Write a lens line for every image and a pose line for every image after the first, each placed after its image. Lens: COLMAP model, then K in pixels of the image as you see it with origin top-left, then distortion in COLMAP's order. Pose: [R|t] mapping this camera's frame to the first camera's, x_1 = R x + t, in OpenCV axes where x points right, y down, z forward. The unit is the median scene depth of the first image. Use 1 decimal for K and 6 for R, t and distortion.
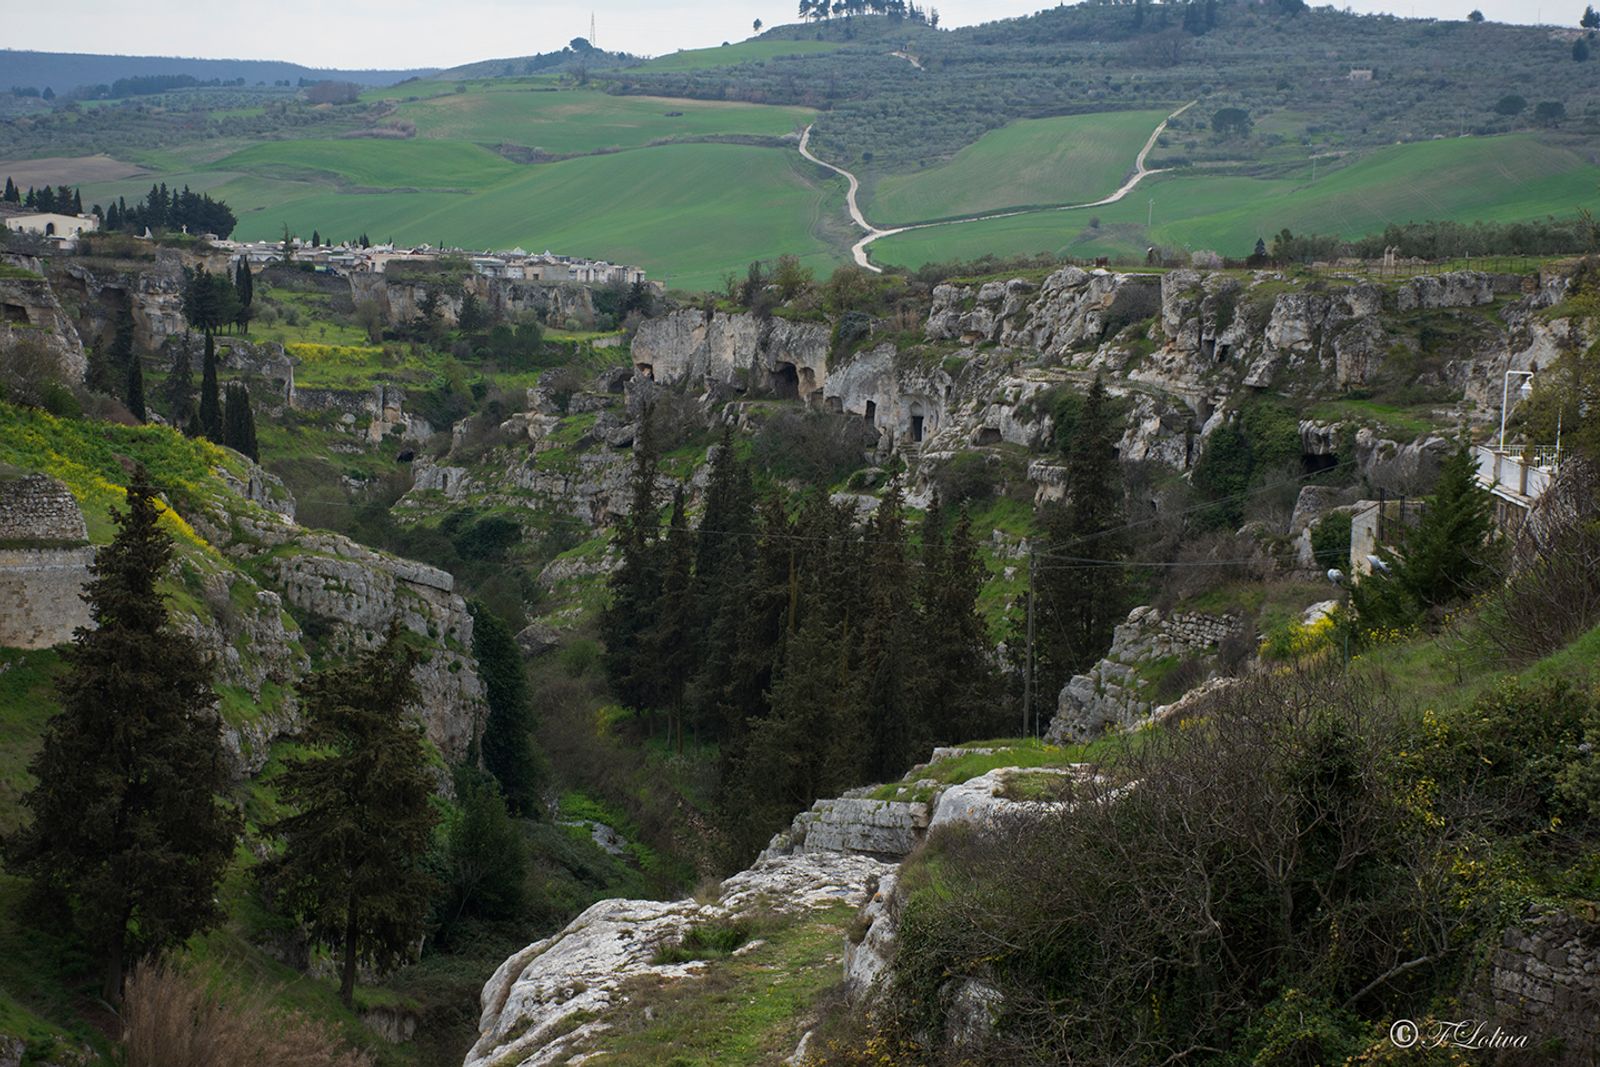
lens RADIAL K [[3838.7, 0, 800.0], [0, 3838.7, 533.5], [0, 0, 1]] dist [0.623903, 0.790211]
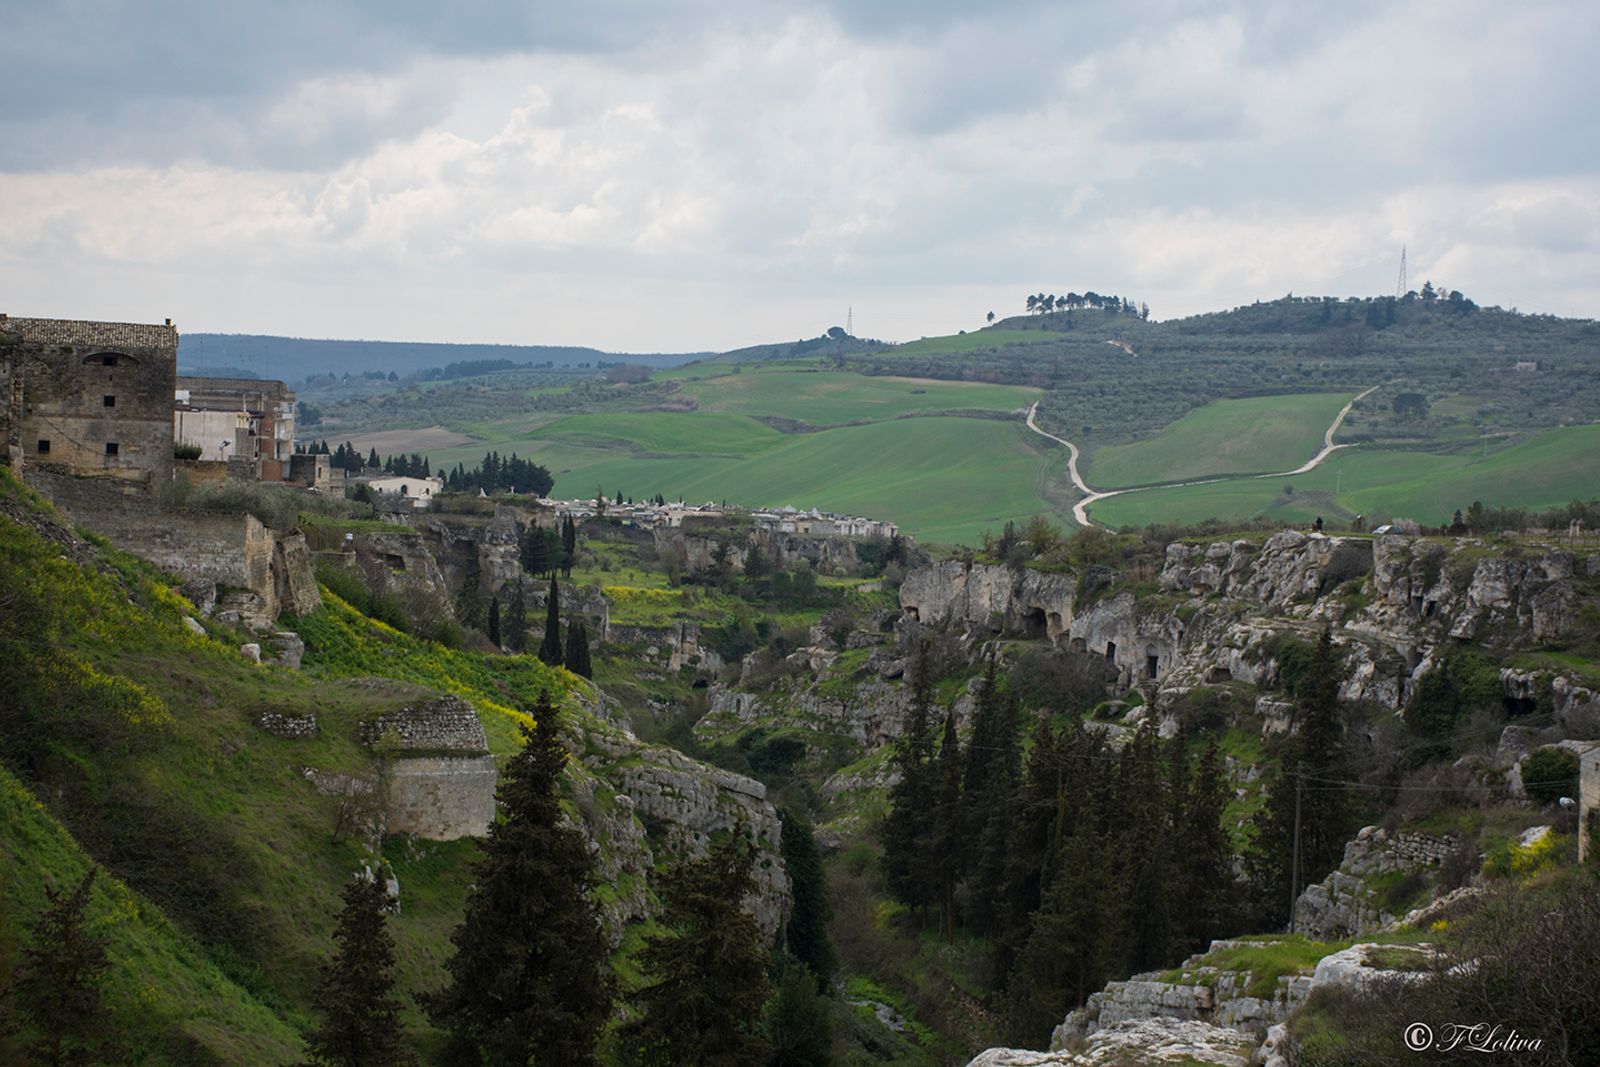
lens RADIAL K [[3362.9, 0, 800.0], [0, 3362.9, 533.5], [0, 0, 1]] dist [0.453645, 0.726683]
pose [[0.997822, 0.013257, -0.064619, -0.011397], [-0.017458, 0.997740, -0.064884, 0.000569], [0.063613, 0.065871, 0.995798, -0.025654]]
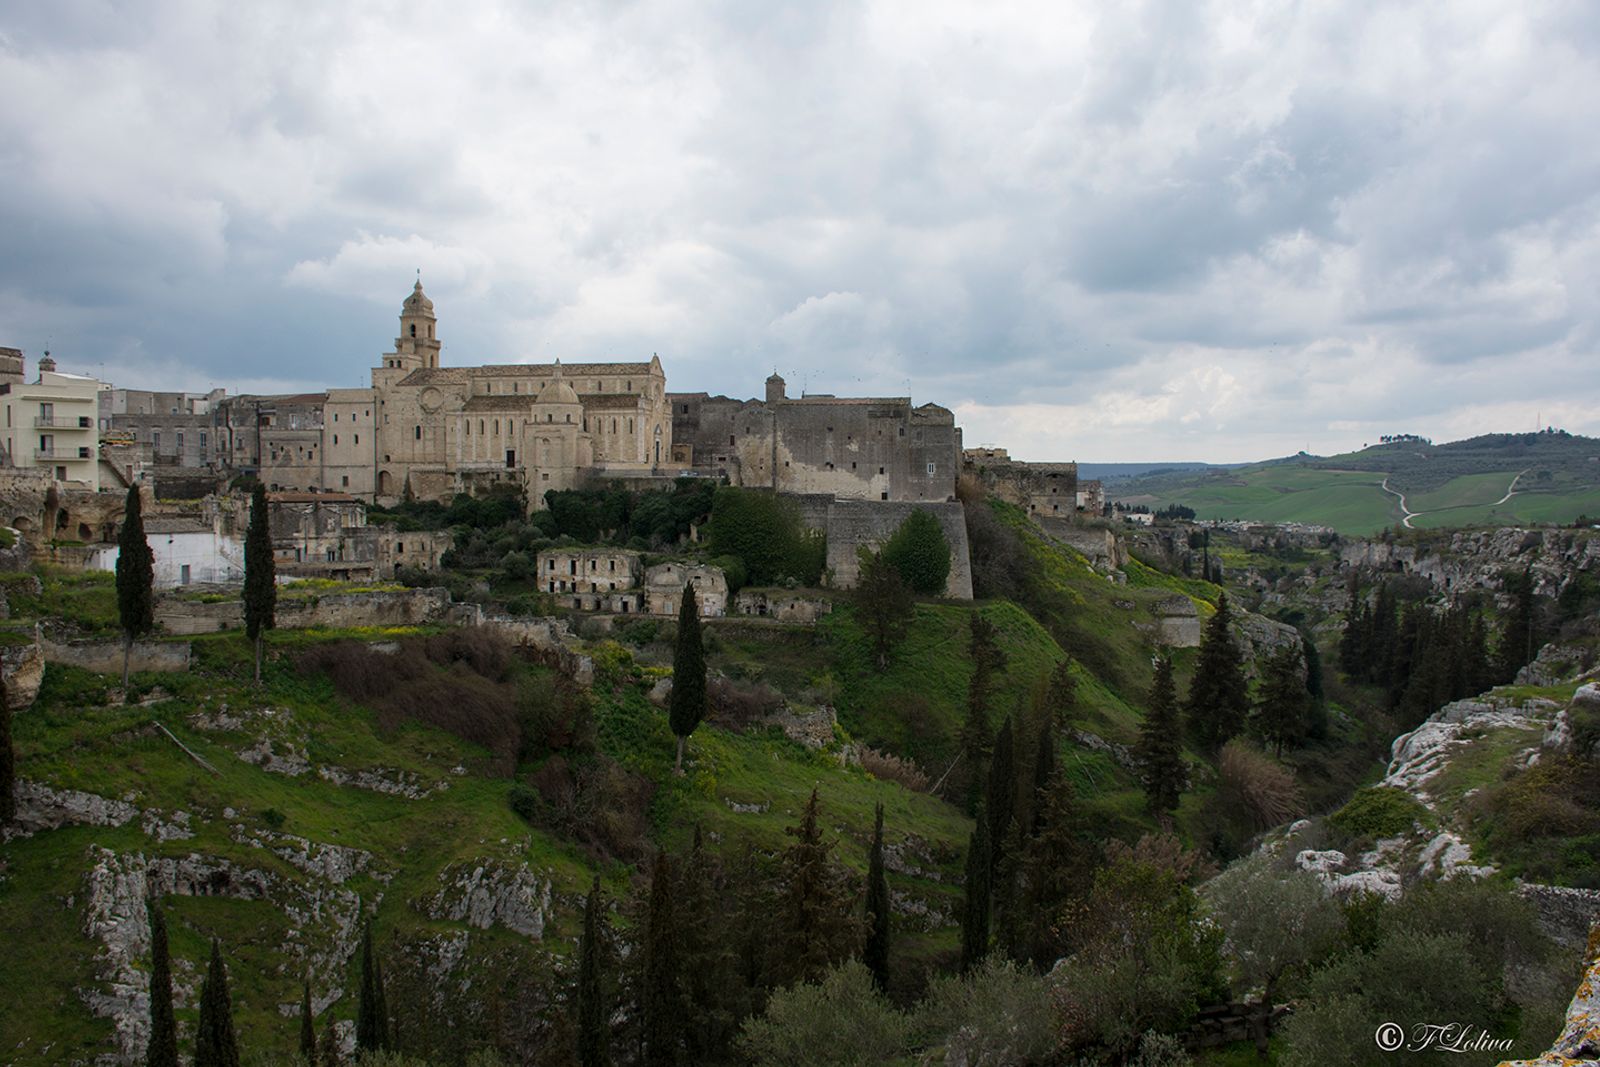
lens RADIAL K [[1247.7, 0, 800.0], [0, 1247.7, 533.5], [0, 0, 1]] dist [-0.150380, 0.104897]
pose [[0.903166, -0.004229, -0.429270, -0.024396], [-0.023487, 0.997967, -0.059248, 0.001558], [0.428648, 0.063593, 0.901231, -0.048212]]
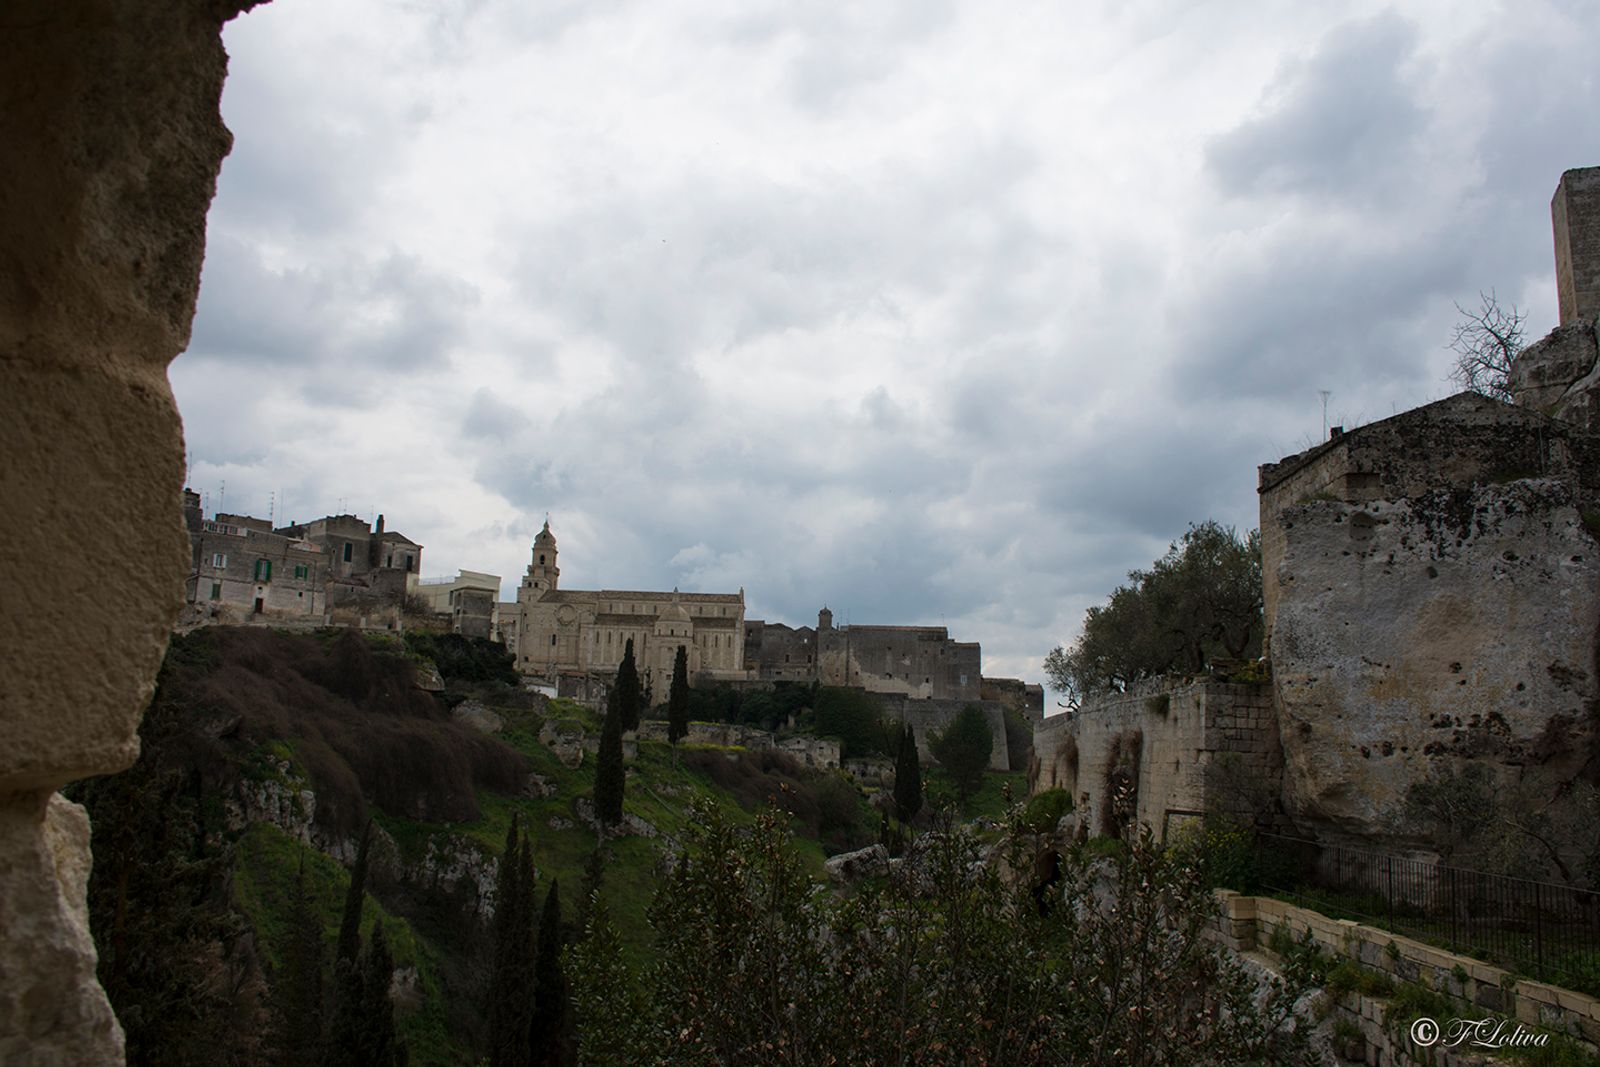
lens RADIAL K [[1247.7, 0, 800.0], [0, 1247.7, 533.5], [0, 0, 1]] dist [-0.150380, 0.104897]
pose [[0.952078, -0.046490, -0.302301, -0.080500], [-0.036935, 0.963672, -0.264524, 0.063695], [0.303616, 0.263013, 0.915774, -0.297458]]
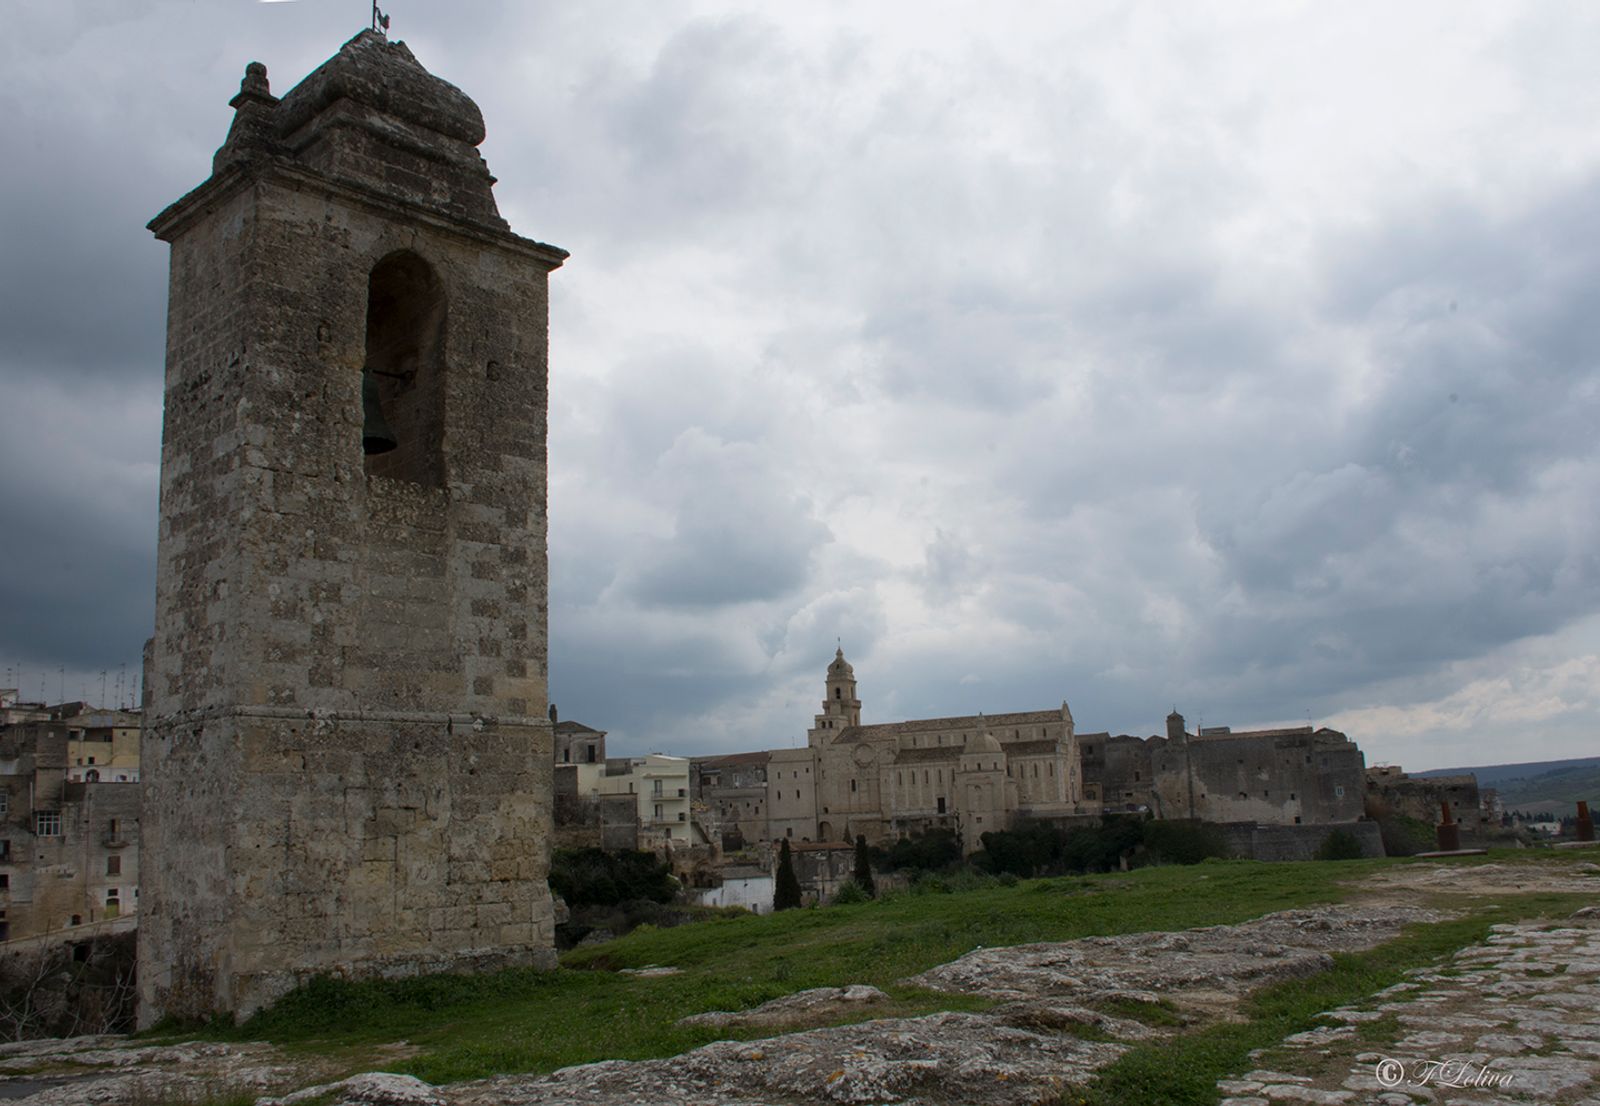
lens RADIAL K [[1384.0, 0, 798.5], [0, 1384.0, 575.8], [0, 0, 1]] dist [-0.148109, 0.083197]
pose [[0.777399, -0.169516, -0.605735, 0.001254], [-0.000781, 0.962740, -0.270427, 0.015830], [0.629007, 0.210703, 0.748301, -0.215551]]
